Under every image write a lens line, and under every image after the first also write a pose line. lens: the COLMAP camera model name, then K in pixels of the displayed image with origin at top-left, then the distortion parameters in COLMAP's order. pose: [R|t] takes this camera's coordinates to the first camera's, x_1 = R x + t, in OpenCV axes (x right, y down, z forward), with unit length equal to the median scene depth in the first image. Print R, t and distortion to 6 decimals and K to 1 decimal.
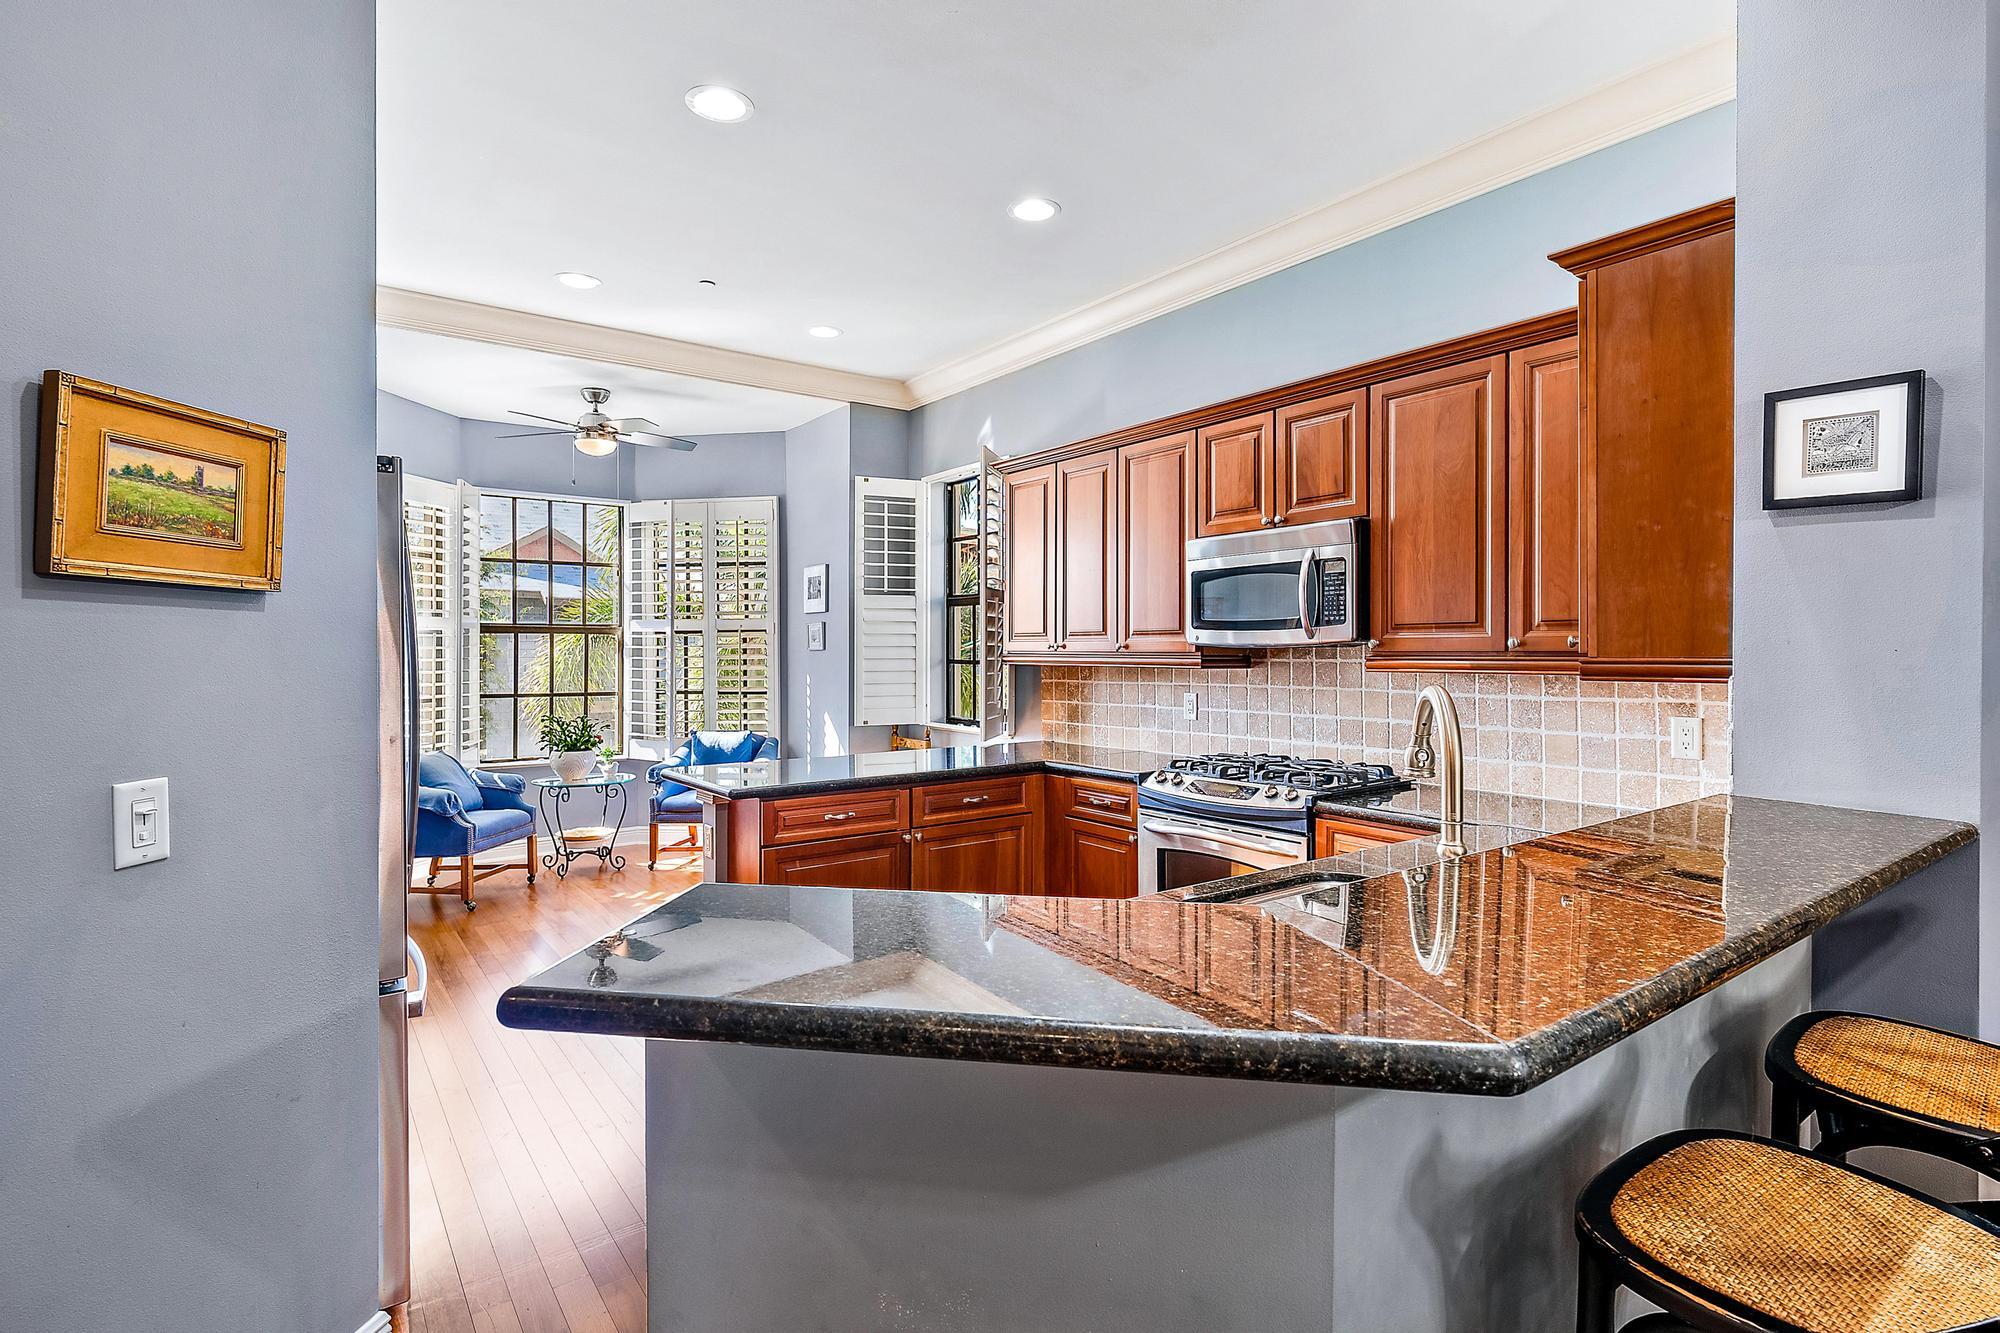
lens RADIAL K [[979.4, 0, 1000.0], [0, 979.4, 660.4], [0, 0, 1]] dist [-0.001086, 0.000079]
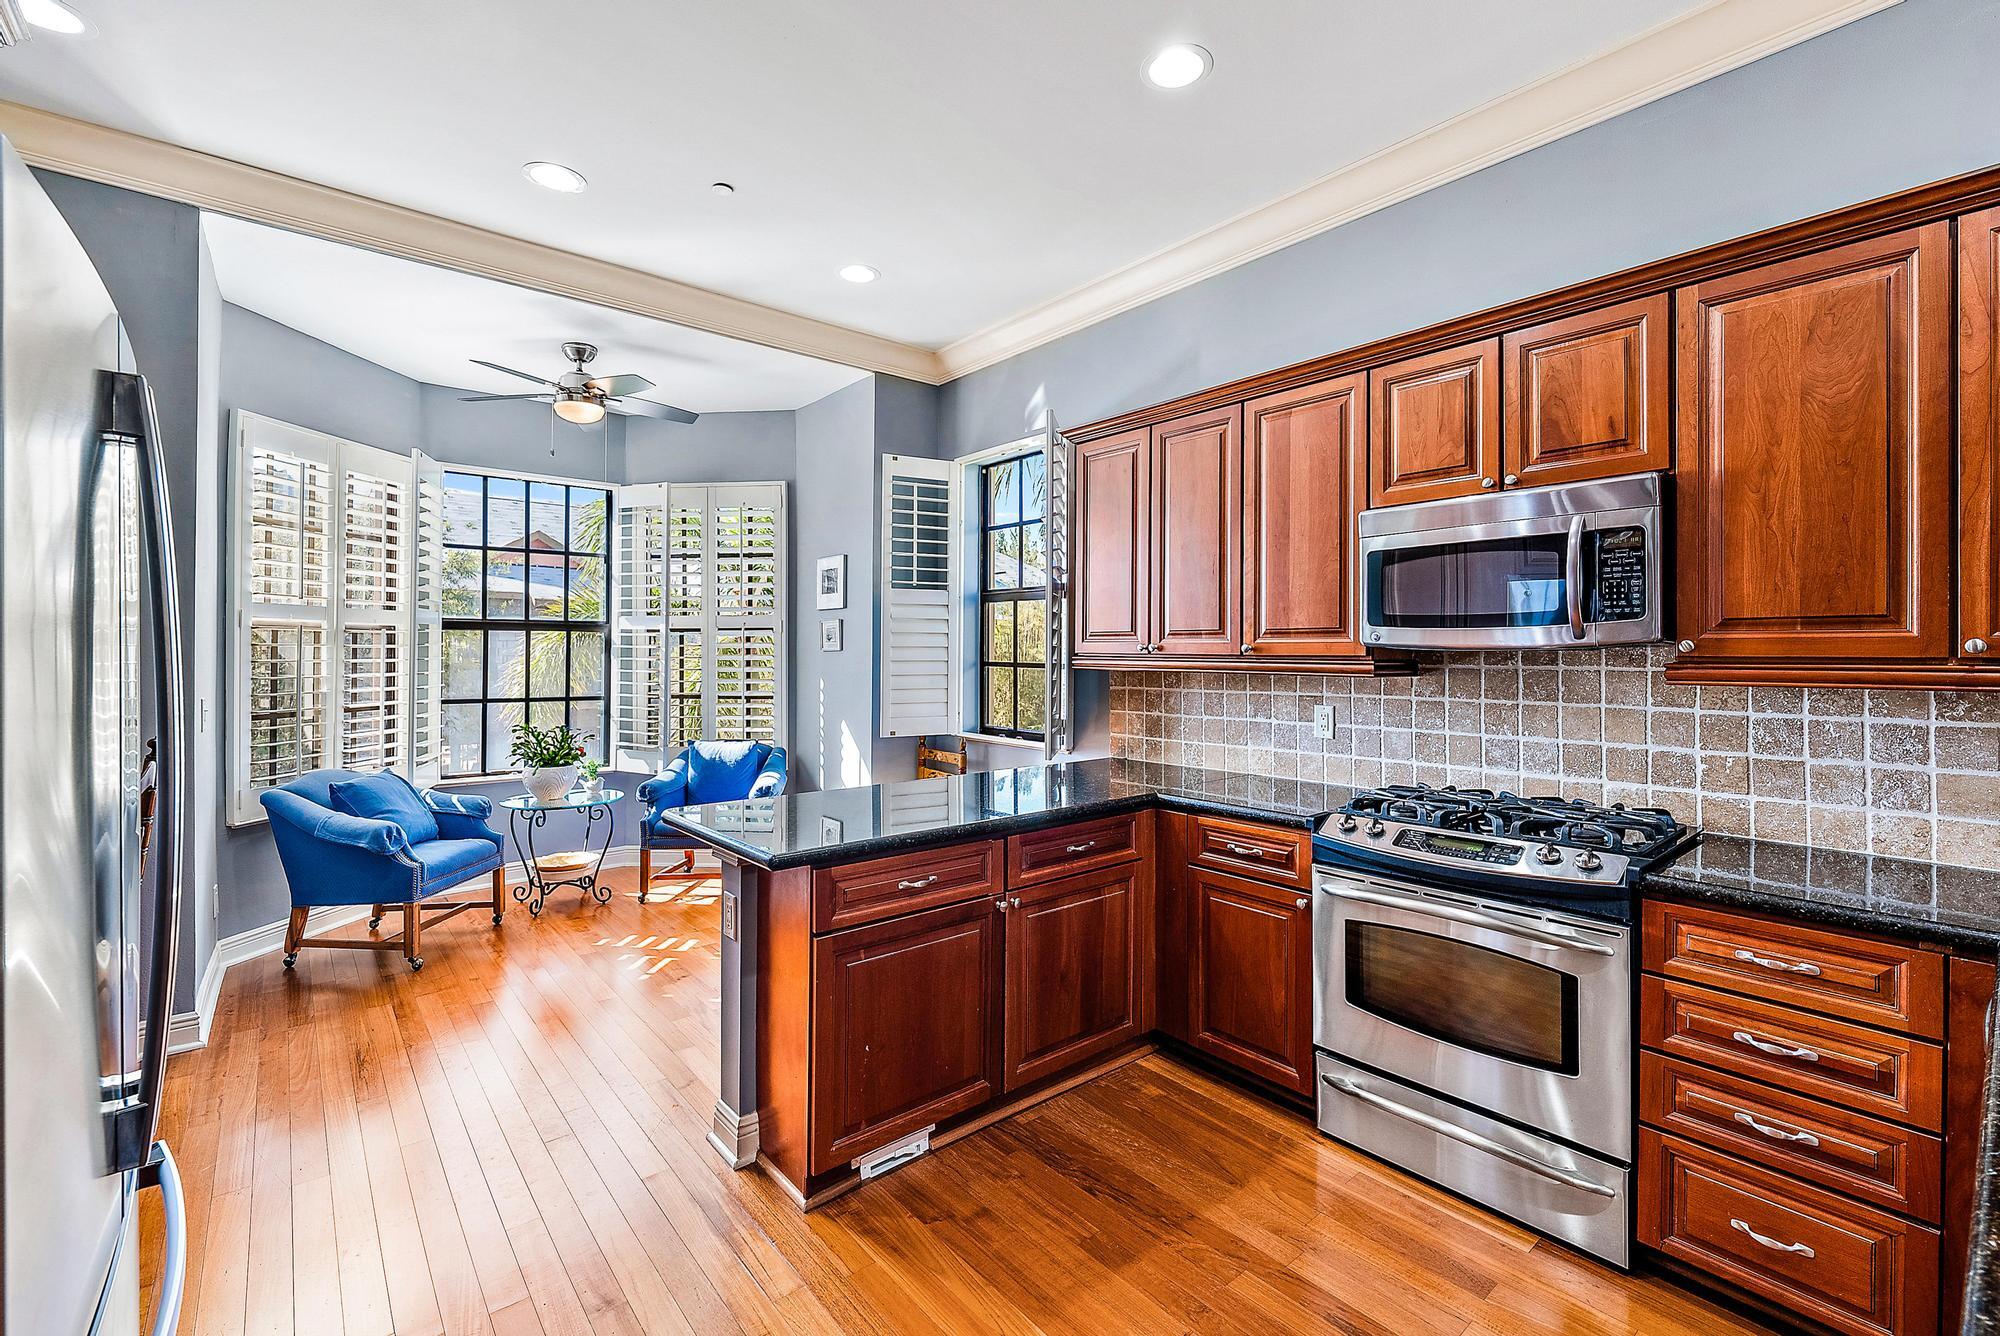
lens RADIAL K [[853.1, 0, 1003.6], [0, 853.1, 650.0], [0, 0, 1]] dist [-0.005372, -0.000548]
pose [[0.997878, 0.003486, 0.065019, -0.105367], [-0.002798, 0.999939, -0.010674, -0.004100], [-0.065052, 0.010469, 0.997827, 0.273556]]
